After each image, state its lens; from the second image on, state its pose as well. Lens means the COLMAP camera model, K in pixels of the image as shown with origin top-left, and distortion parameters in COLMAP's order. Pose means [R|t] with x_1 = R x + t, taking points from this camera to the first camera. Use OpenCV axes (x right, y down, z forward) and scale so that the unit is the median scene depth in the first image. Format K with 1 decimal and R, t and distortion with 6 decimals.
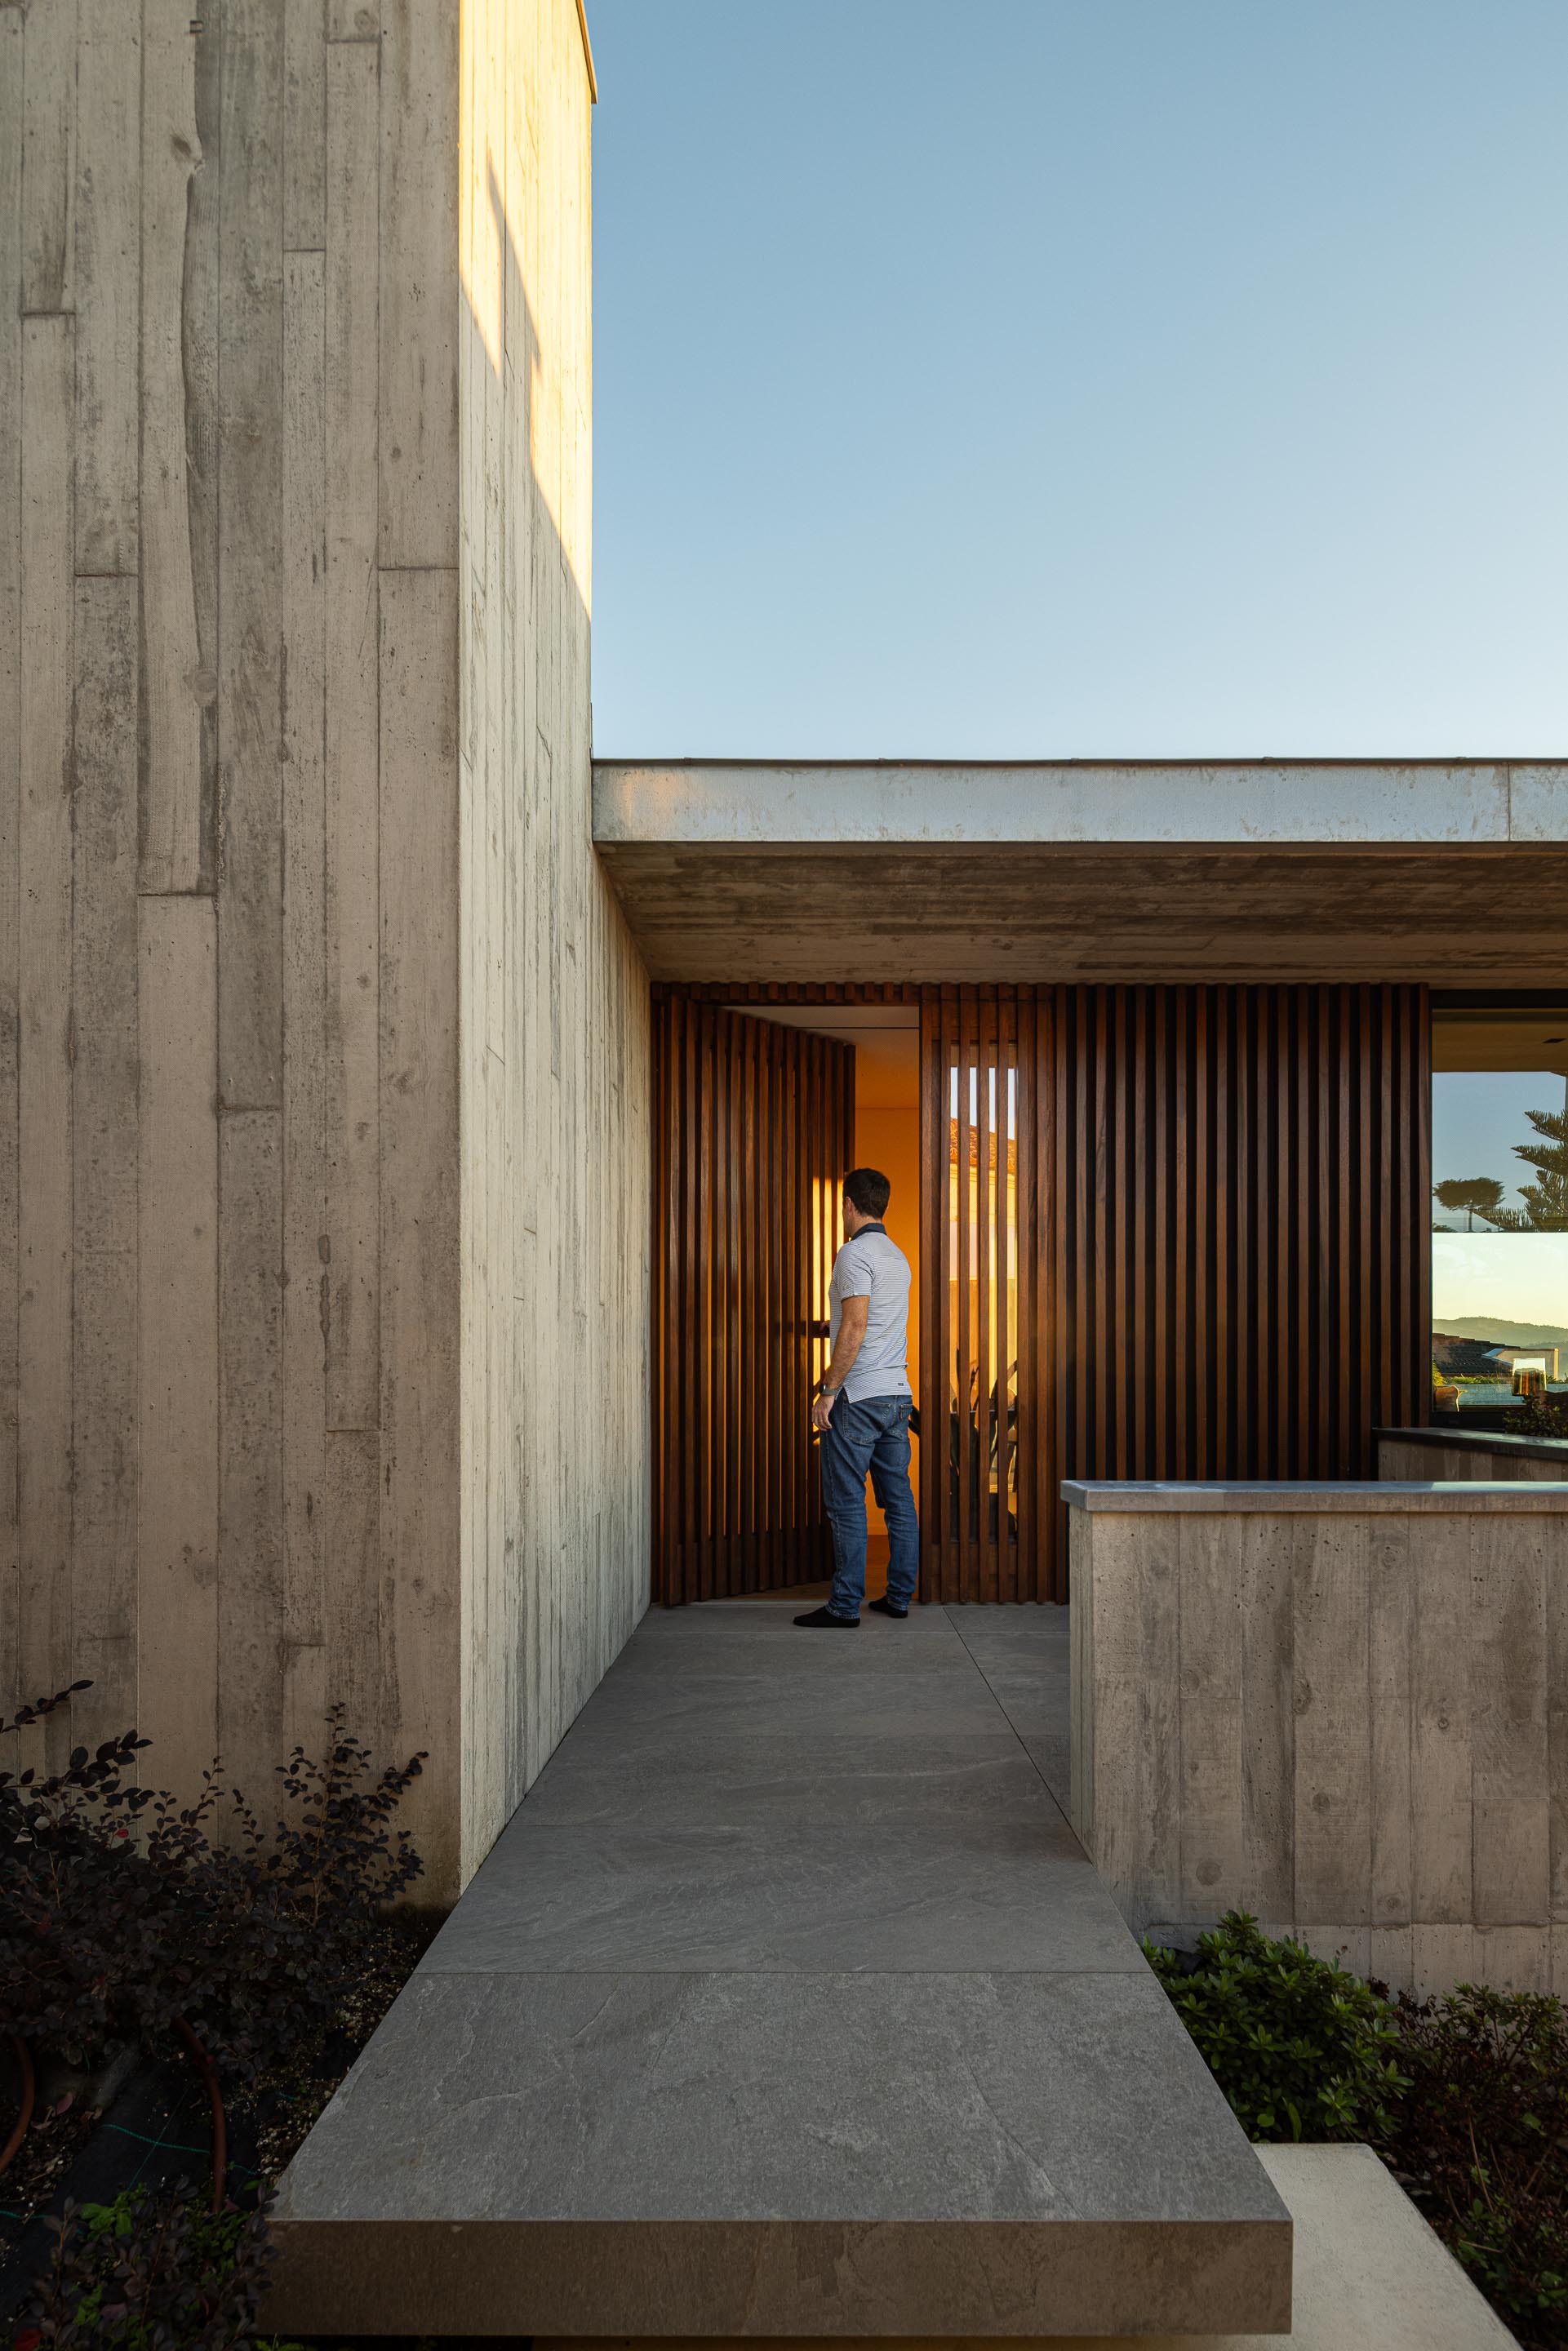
lens RADIAL K [[1114.4, 0, 784.0], [0, 1114.4, 1175.5], [0, 0, 1]] dist [-0.001120, -0.000746]
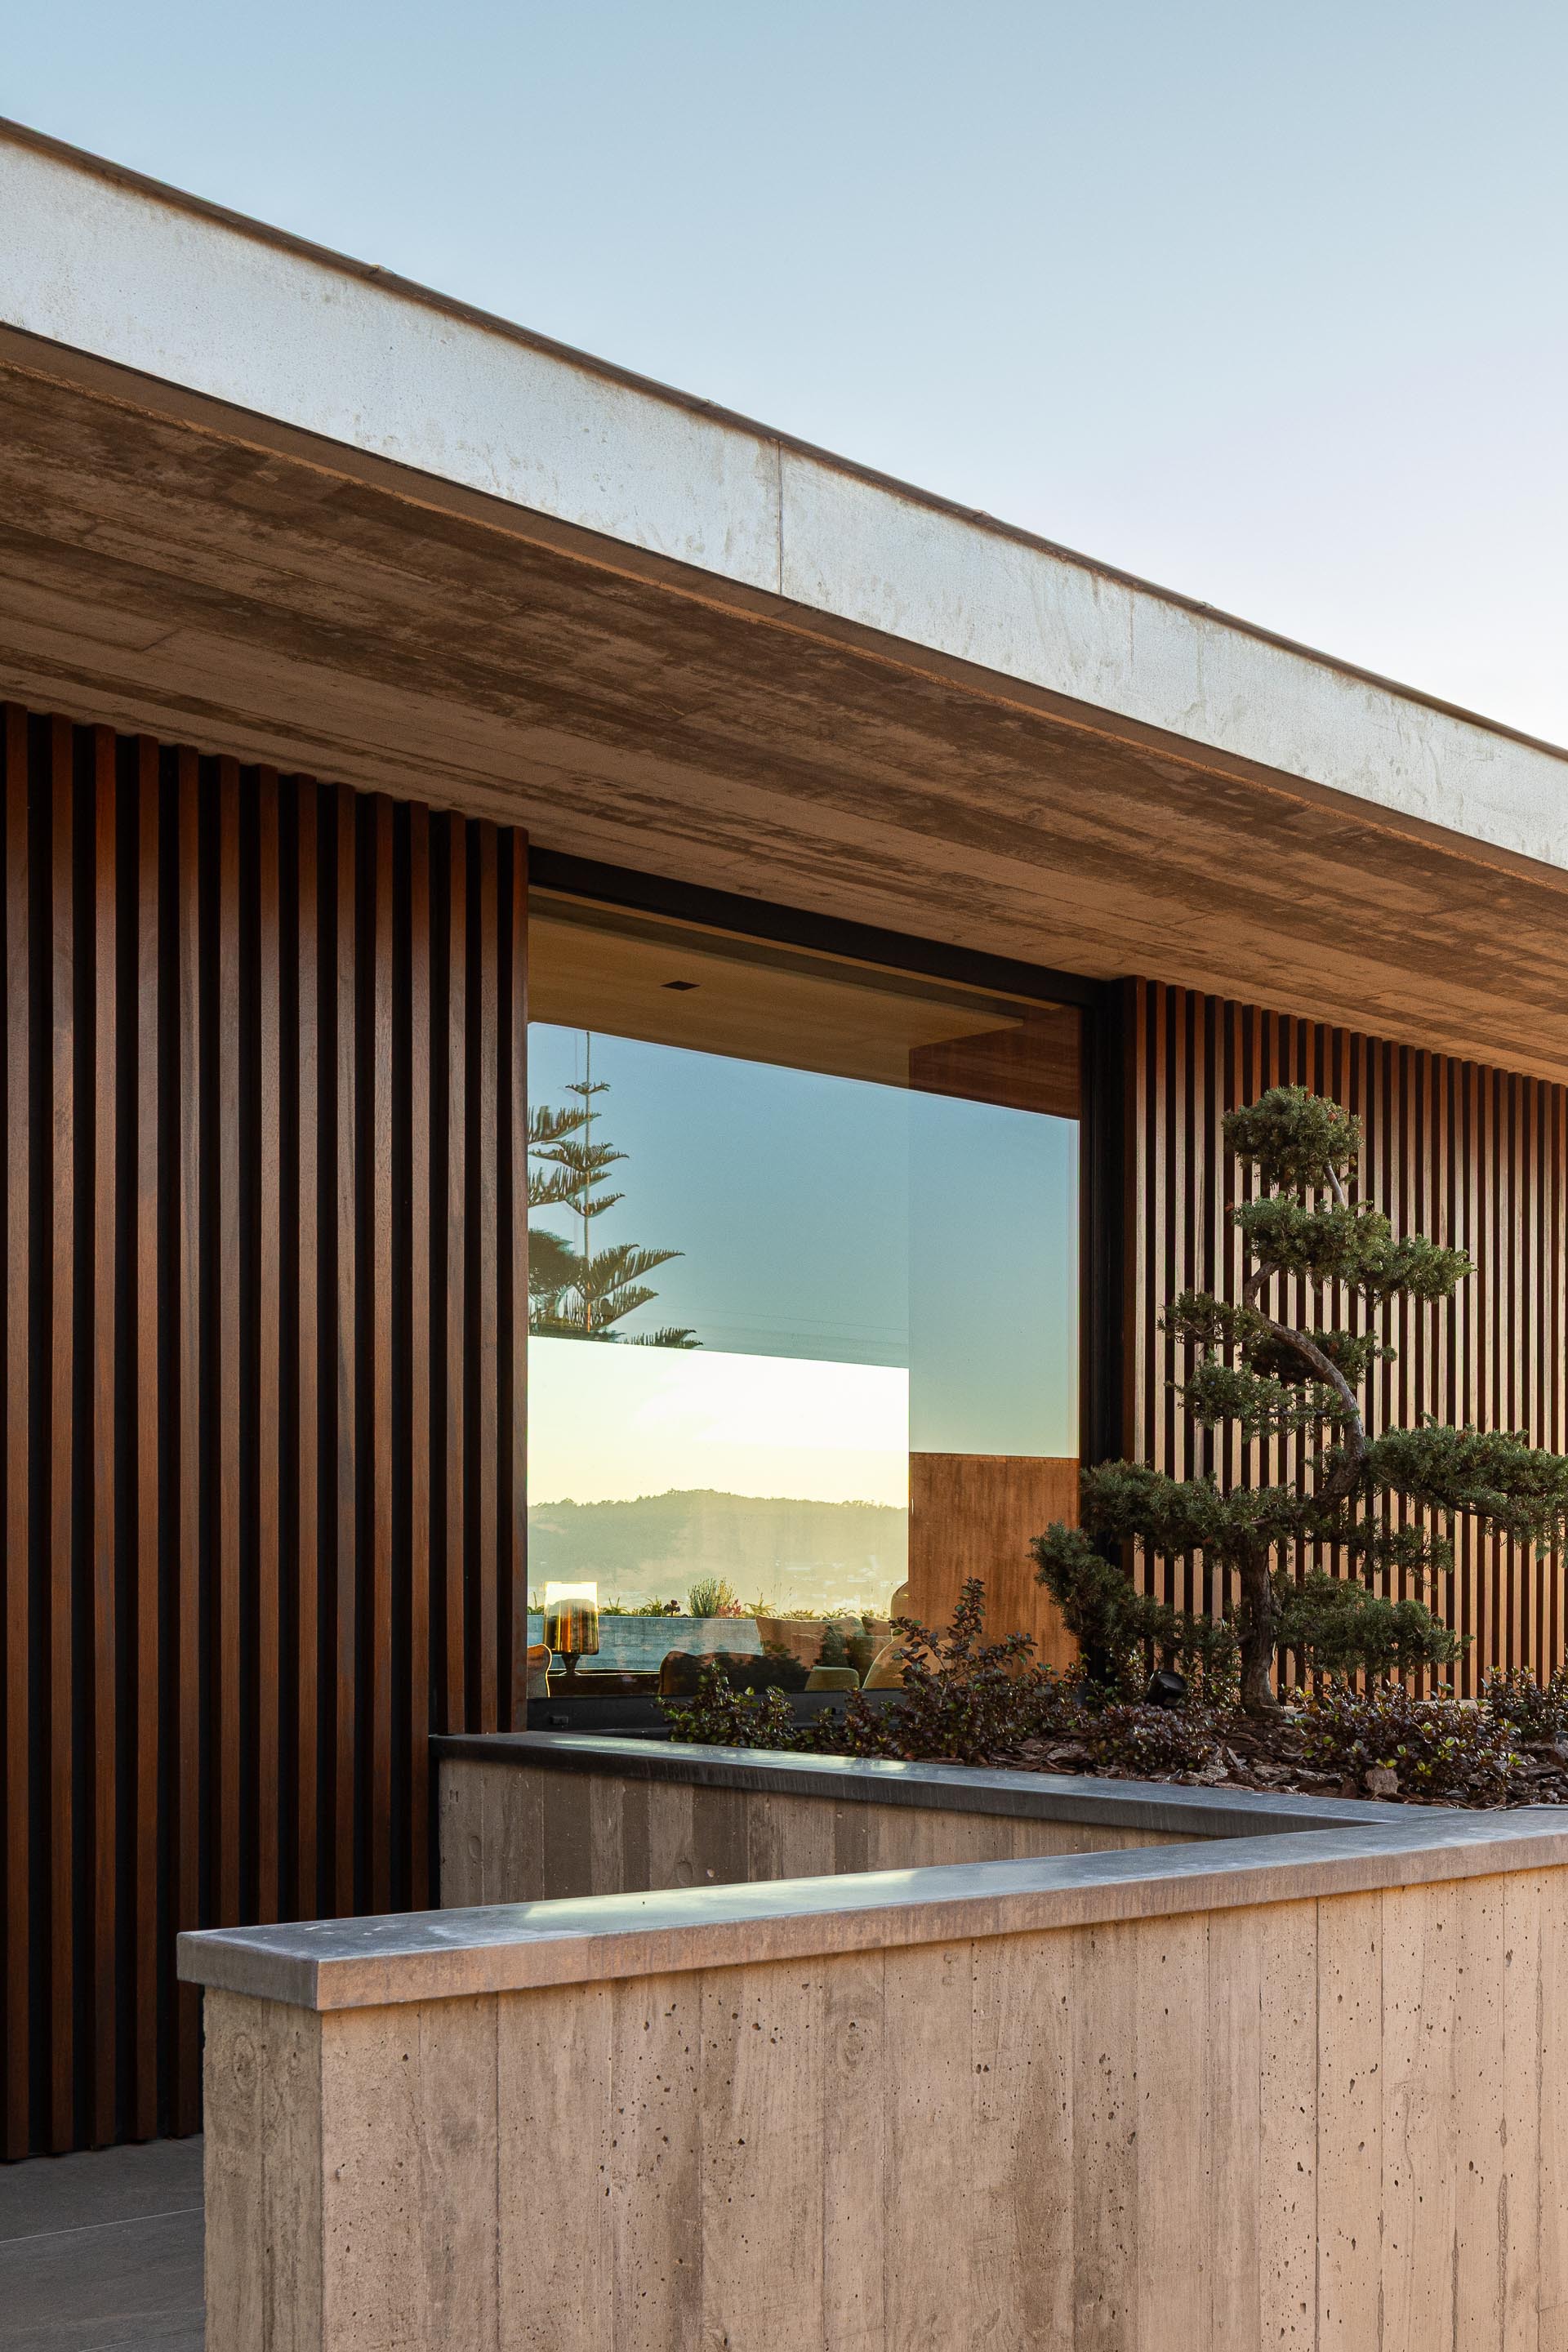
lens RADIAL K [[2541.3, 0, 773.5], [0, 2541.3, 1297.2], [0, 0, 1]] dist [-0.007061, -0.007455]
pose [[0.750939, 0.083260, 0.655102, -0.229876], [-0.123061, 0.992286, 0.014950, 0.009355], [-0.648804, -0.091845, 0.755393, 0.219846]]
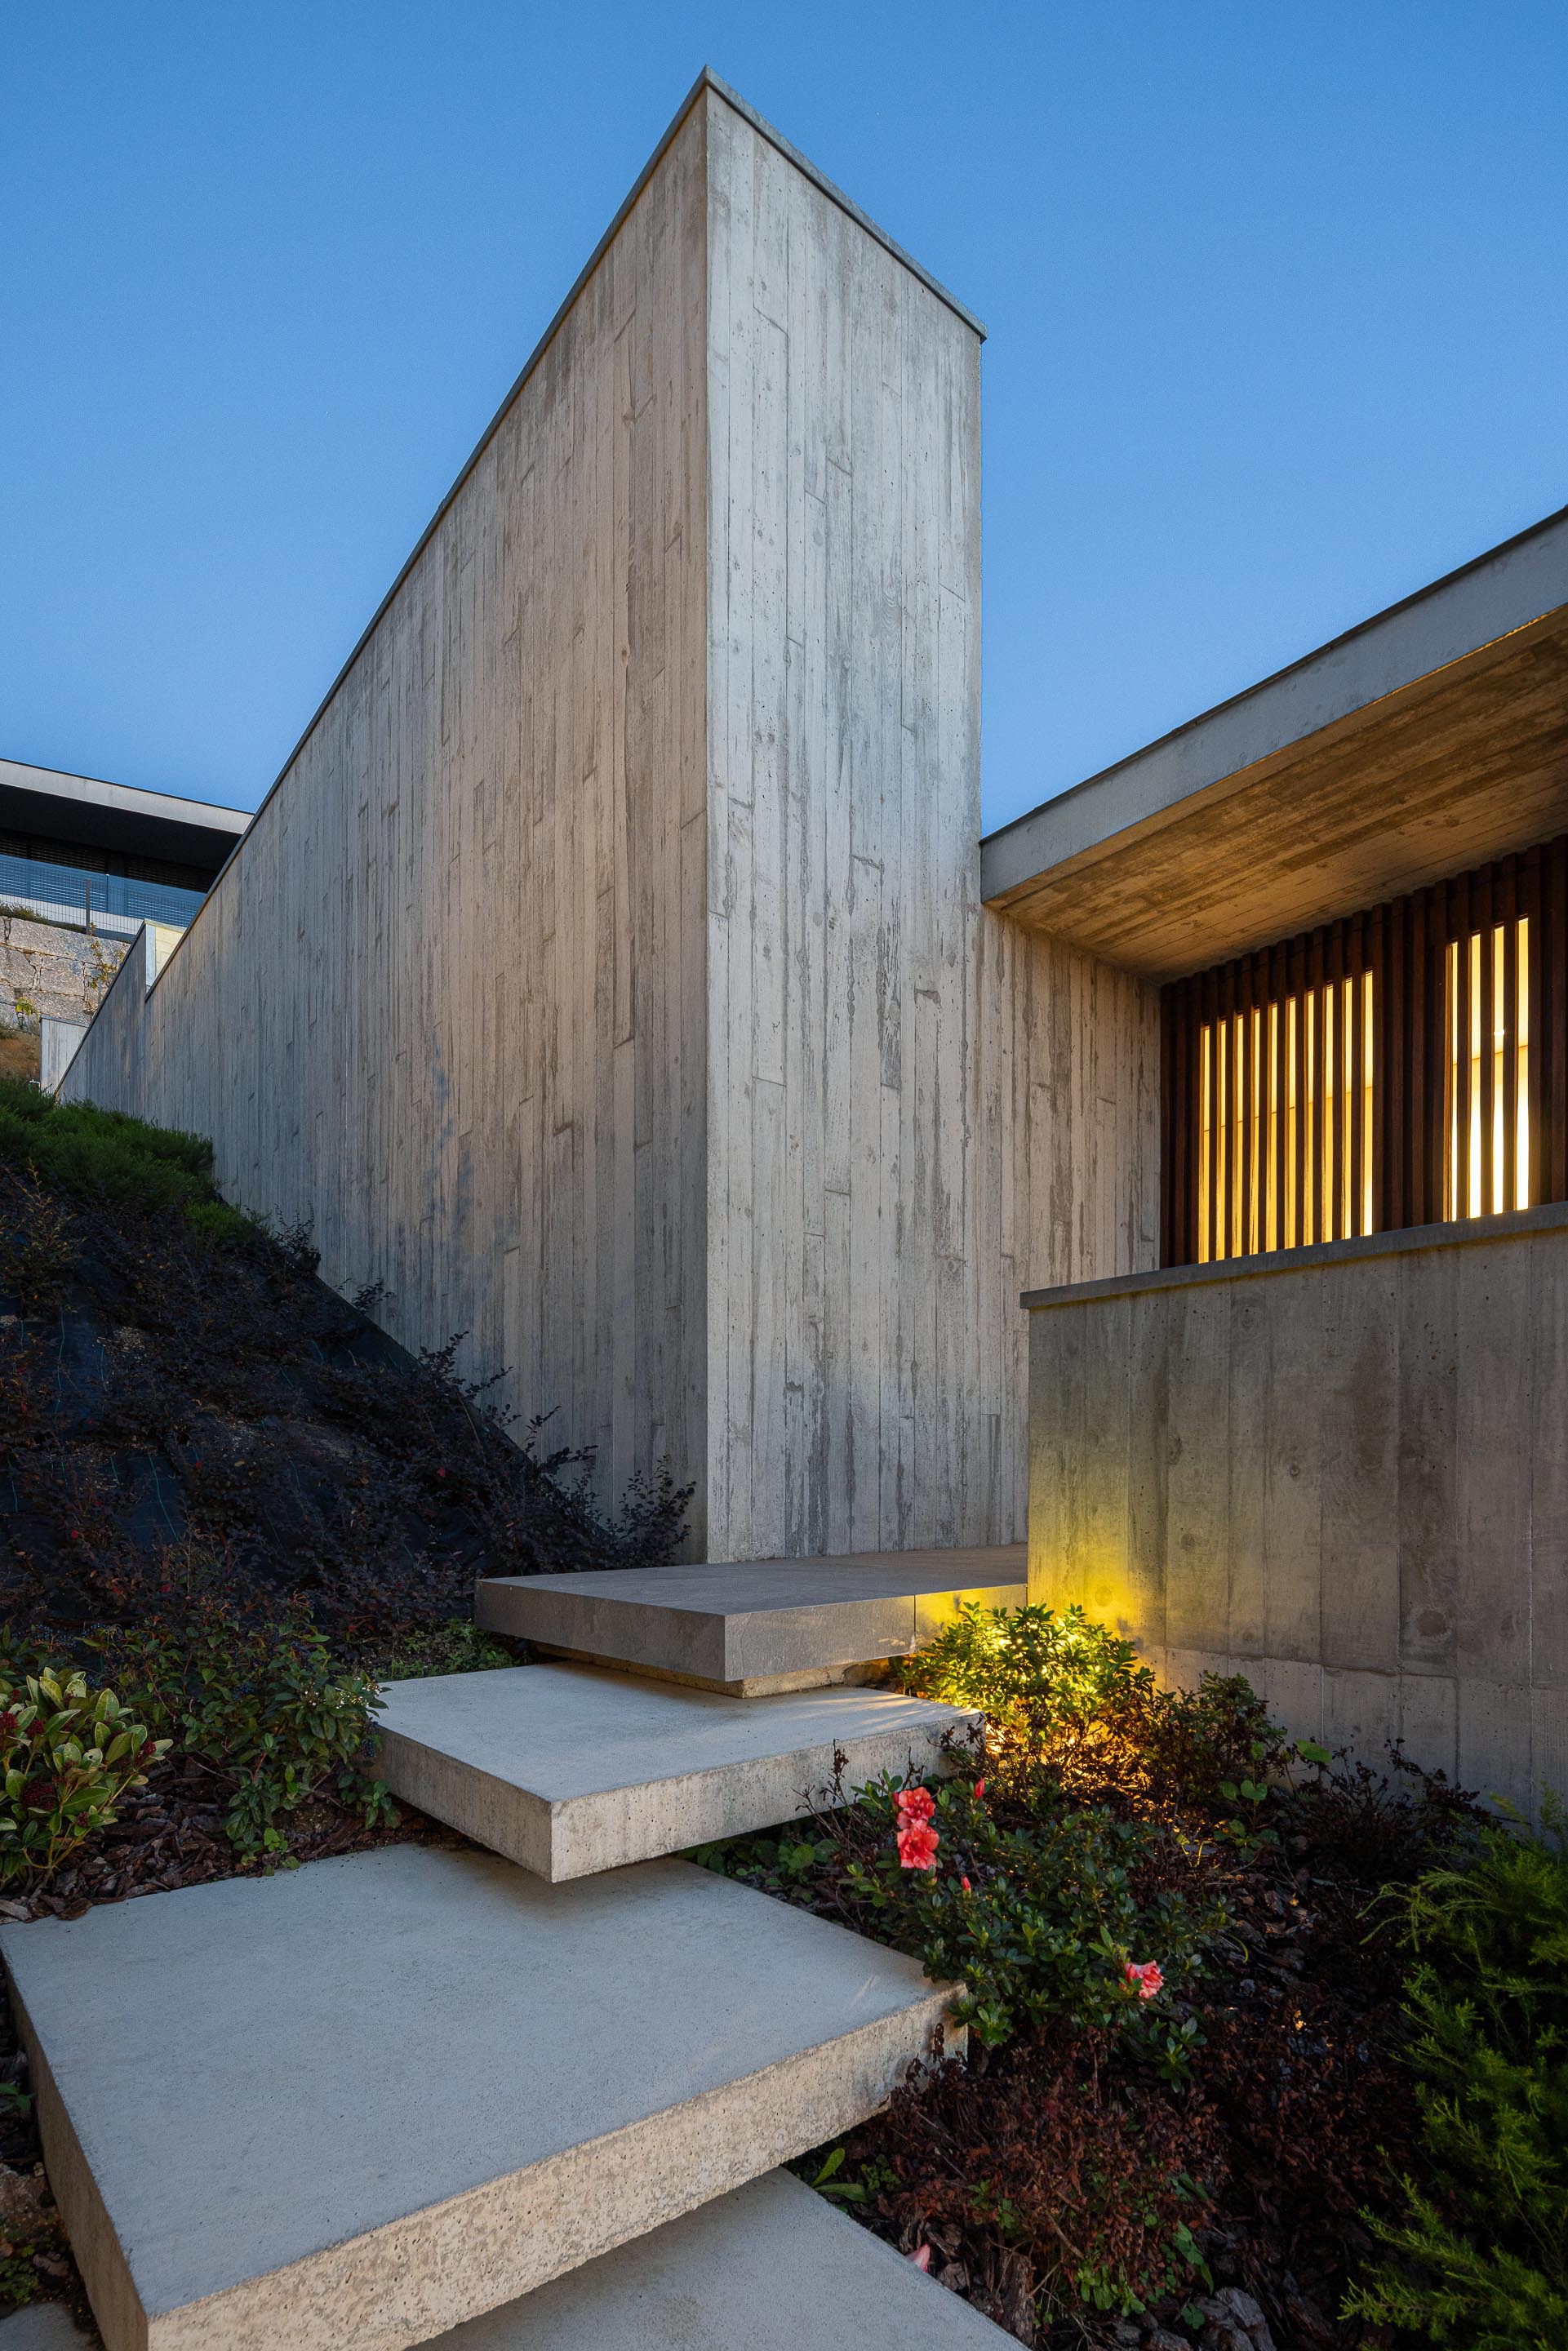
lens RADIAL K [[1160.0, 0, 784.0], [0, 1160.0, 1175.5], [0, 0, 1]] dist [-0.000086, -0.000303]
pose [[0.617881, -0.202639, -0.759710, 1.106535], [0.129456, 0.979251, -0.155910, 0.318634], [0.775541, -0.002015, 0.631294, -0.022056]]
